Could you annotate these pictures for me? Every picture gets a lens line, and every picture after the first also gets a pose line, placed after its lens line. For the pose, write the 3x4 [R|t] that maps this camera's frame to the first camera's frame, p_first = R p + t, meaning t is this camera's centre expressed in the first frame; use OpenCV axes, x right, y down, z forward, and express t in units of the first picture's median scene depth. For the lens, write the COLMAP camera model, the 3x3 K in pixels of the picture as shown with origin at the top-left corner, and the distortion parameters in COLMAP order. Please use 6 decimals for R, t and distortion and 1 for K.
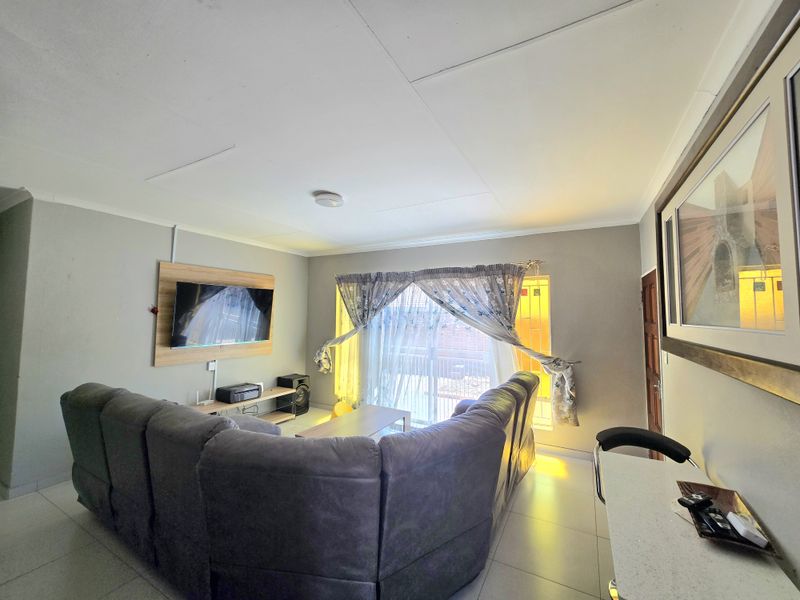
lens RADIAL K [[327.3, 0, 399.0], [0, 327.3, 294.8], [0, 0, 1]] dist [-0.001224, -0.000281]
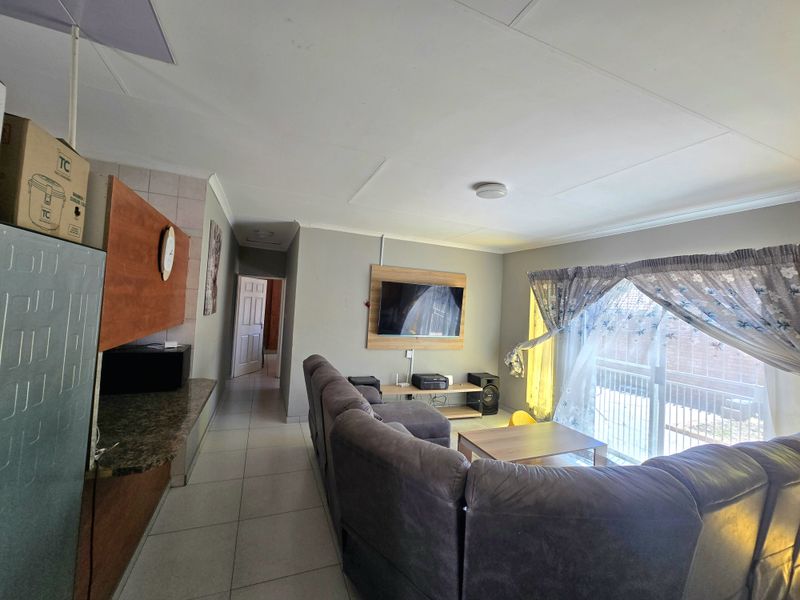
lens RADIAL K [[327.3, 0, 399.0], [0, 327.3, 294.8], [0, 0, 1]] dist [-0.001224, -0.000281]
pose [[0.783991, 0.011956, -0.620657, 0.101932], [-0.009386, 0.999929, 0.007407, 0.000736], [0.620702, 0.000019, 0.784047, 0.067387]]
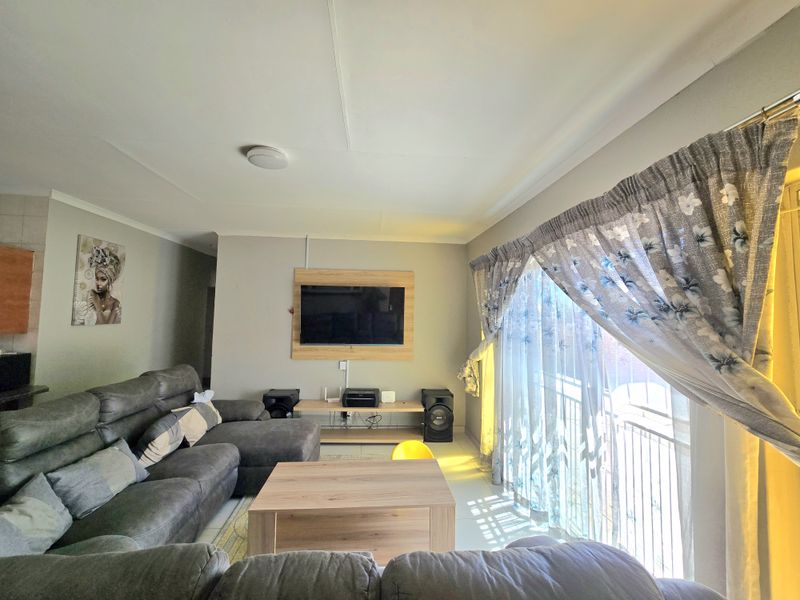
lens RADIAL K [[327.3, 0, 399.0], [0, 327.3, 294.8], [0, 0, 1]] dist [-0.001224, -0.000281]
pose [[0.559750, -0.049961, -0.827154, 0.347571], [0.037833, 0.998681, -0.034719, 0.035764], [0.827797, -0.011859, 0.560902, 0.520819]]
